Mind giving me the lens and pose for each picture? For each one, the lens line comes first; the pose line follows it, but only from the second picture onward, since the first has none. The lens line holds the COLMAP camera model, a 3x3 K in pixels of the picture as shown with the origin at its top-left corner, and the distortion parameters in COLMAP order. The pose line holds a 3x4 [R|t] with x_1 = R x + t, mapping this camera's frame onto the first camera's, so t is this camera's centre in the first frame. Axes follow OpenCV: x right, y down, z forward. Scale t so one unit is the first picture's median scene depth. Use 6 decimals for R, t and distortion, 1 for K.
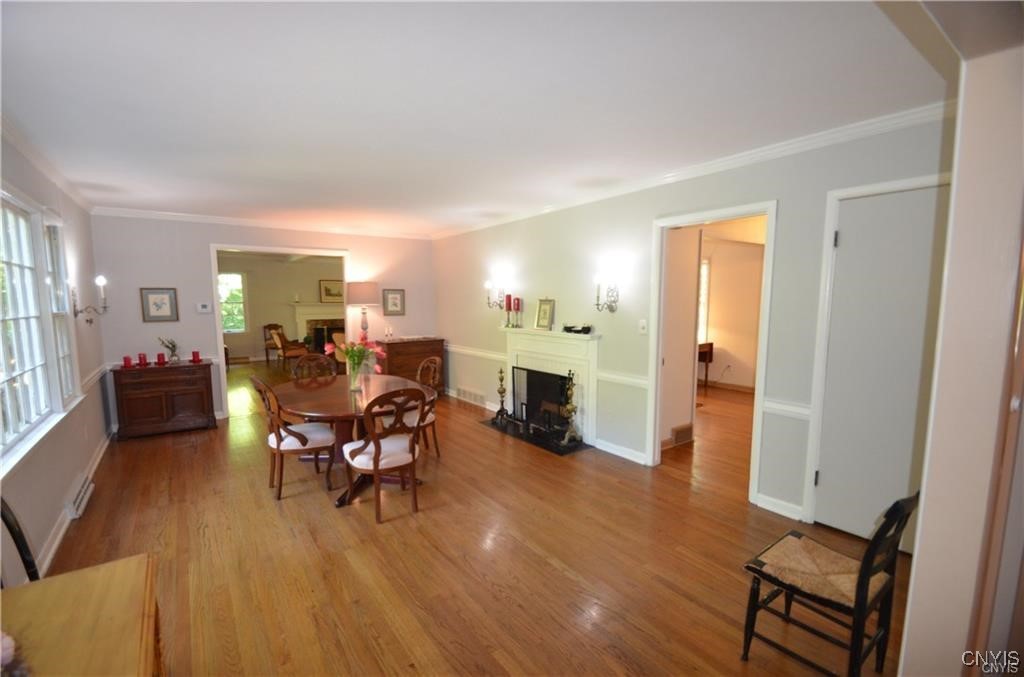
lens RADIAL K [[451.0, 0, 502.3], [0, 451.0, 344.1], [0, 0, 1]] dist [-0.003589, -0.007280]
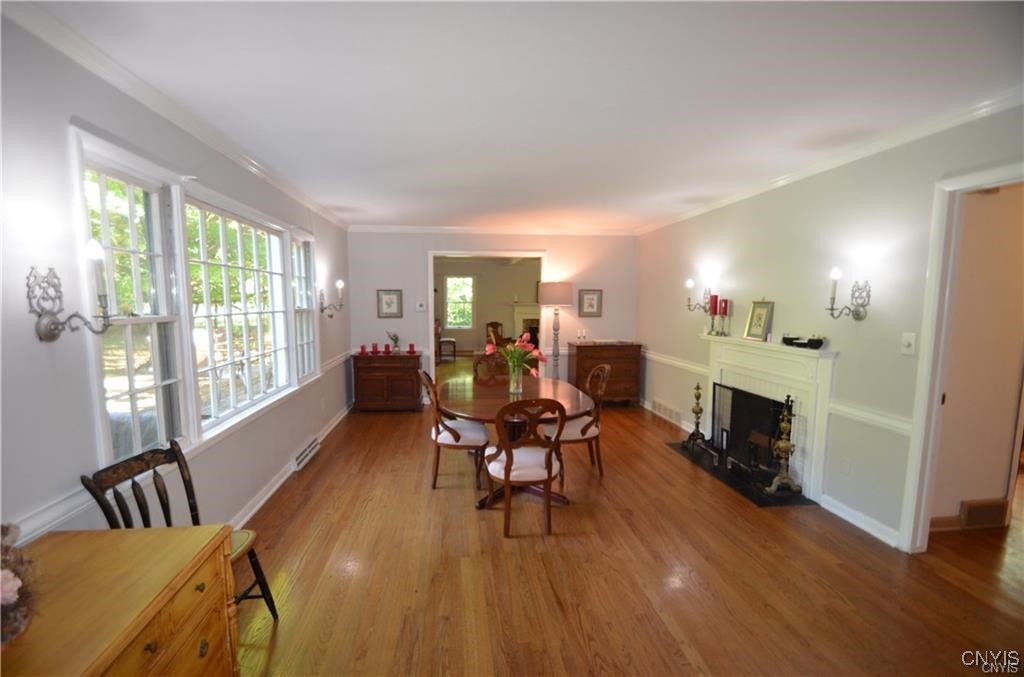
lens RADIAL K [[451.0, 0, 496.2], [0, 451.0, 346.4], [0, 0, 1]] dist [-0.003589, -0.007280]
pose [[0.866127, 0.056186, -0.496656, 0.099160], [-0.054773, 0.998347, 0.017423, -0.010850], [0.496814, 0.012113, 0.867773, 0.105872]]
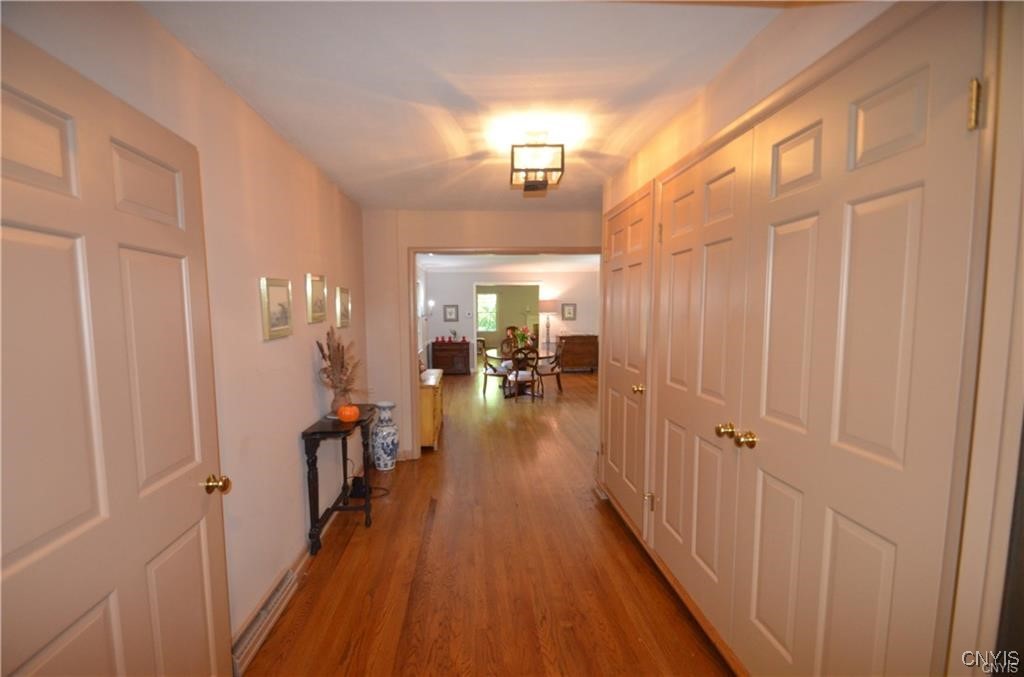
lens RADIAL K [[451.0, 0, 503.0], [0, 451.0, 341.6], [0, 0, 1]] dist [-0.003589, -0.007280]
pose [[0.852604, 0.032513, -0.521545, 0.589146], [-0.046535, 0.998821, -0.013808, 0.067014], [0.520481, 0.036043, 0.853112, -0.714960]]
